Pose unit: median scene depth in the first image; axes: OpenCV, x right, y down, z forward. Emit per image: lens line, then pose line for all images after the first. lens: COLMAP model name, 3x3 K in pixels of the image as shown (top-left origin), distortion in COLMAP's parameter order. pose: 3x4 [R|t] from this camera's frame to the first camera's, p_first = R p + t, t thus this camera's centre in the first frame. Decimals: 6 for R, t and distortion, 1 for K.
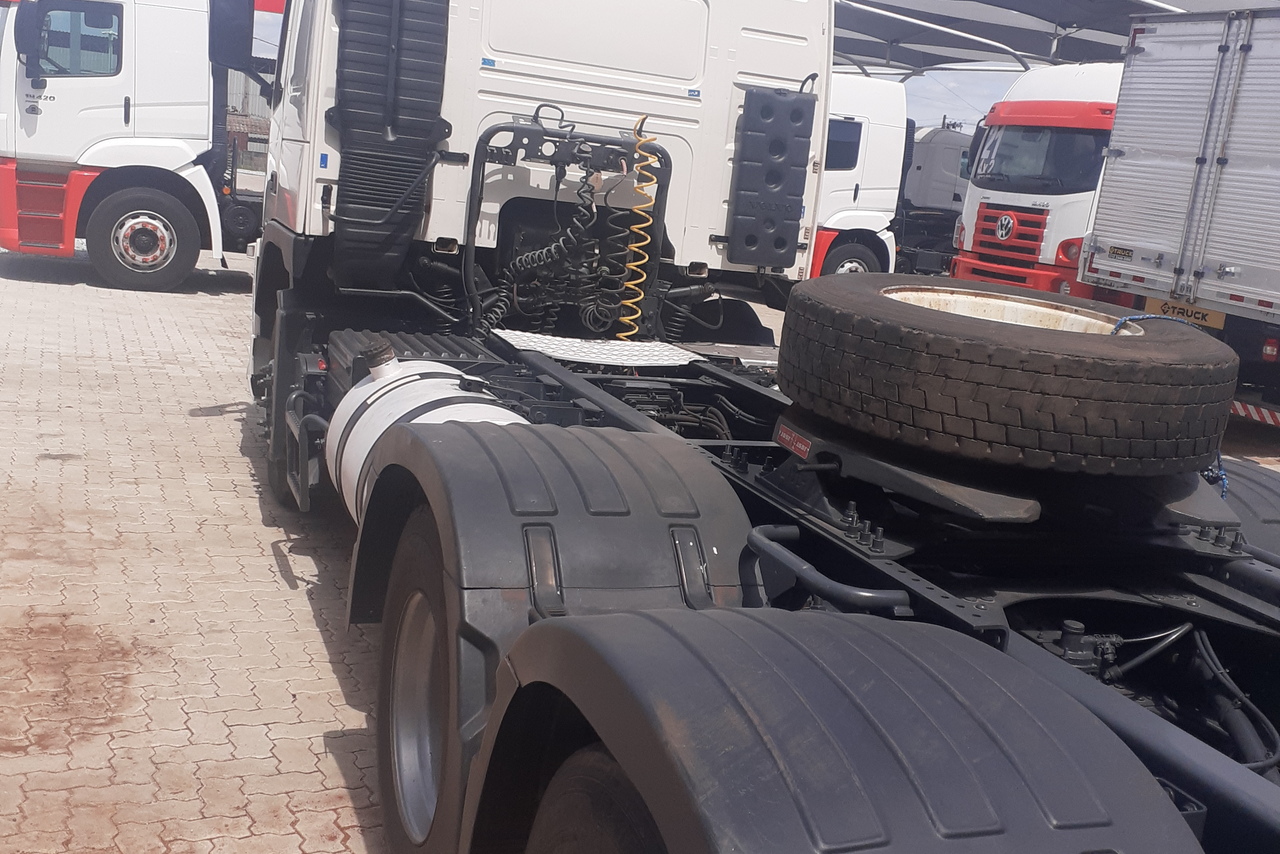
lens RADIAL K [[1359.2, 0, 639.6], [0, 1359.2, 427.2], [0, 0, 1]] dist [0.090077, 0.000000]
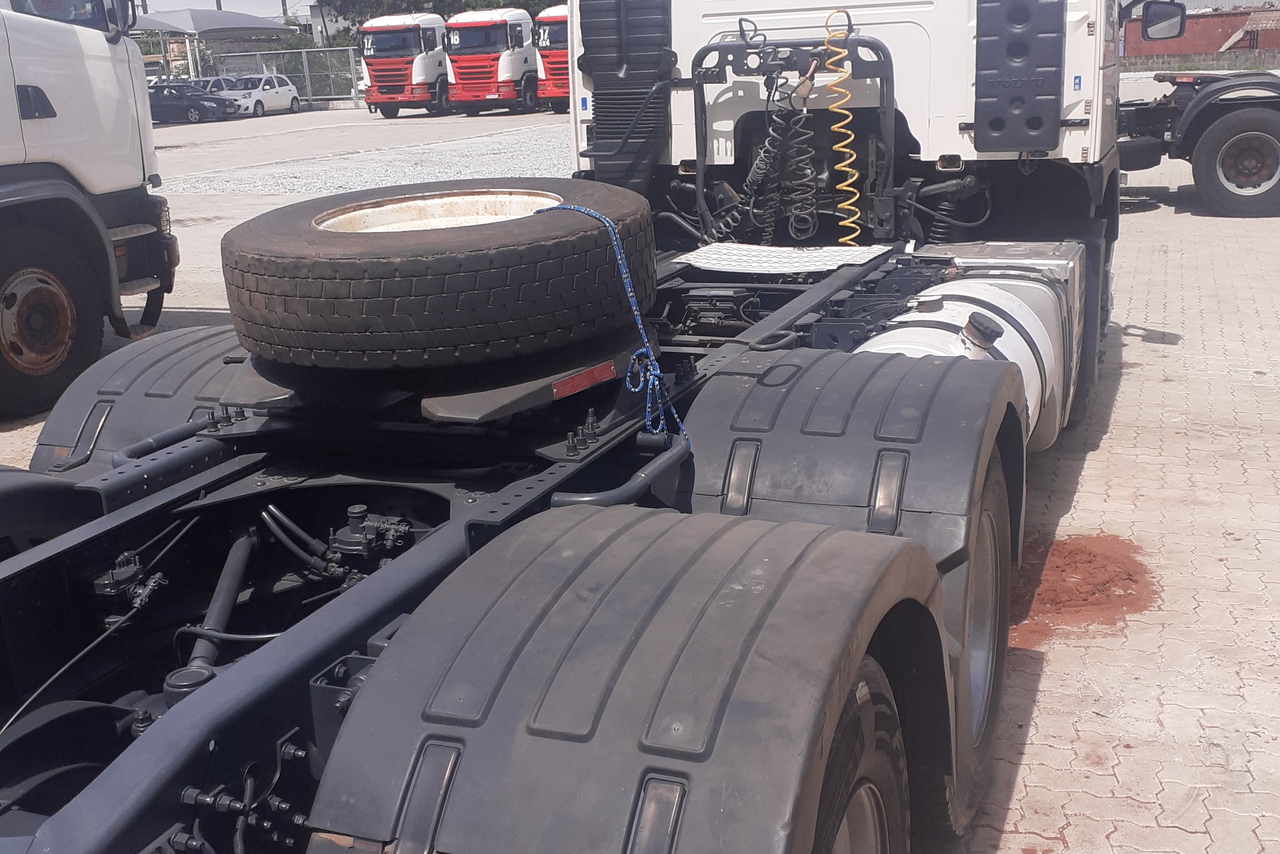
lens RADIAL K [[1359.2, 0, 636.7], [0, 1359.2, 426.5], [0, 0, 1]] dist [0.090077, 0.000000]
pose [[0.738366, 0.033469, -0.673569, 0.558754], [0.005728, 0.998420, 0.055891, 0.010750], [0.674376, -0.045126, 0.737008, 0.172721]]
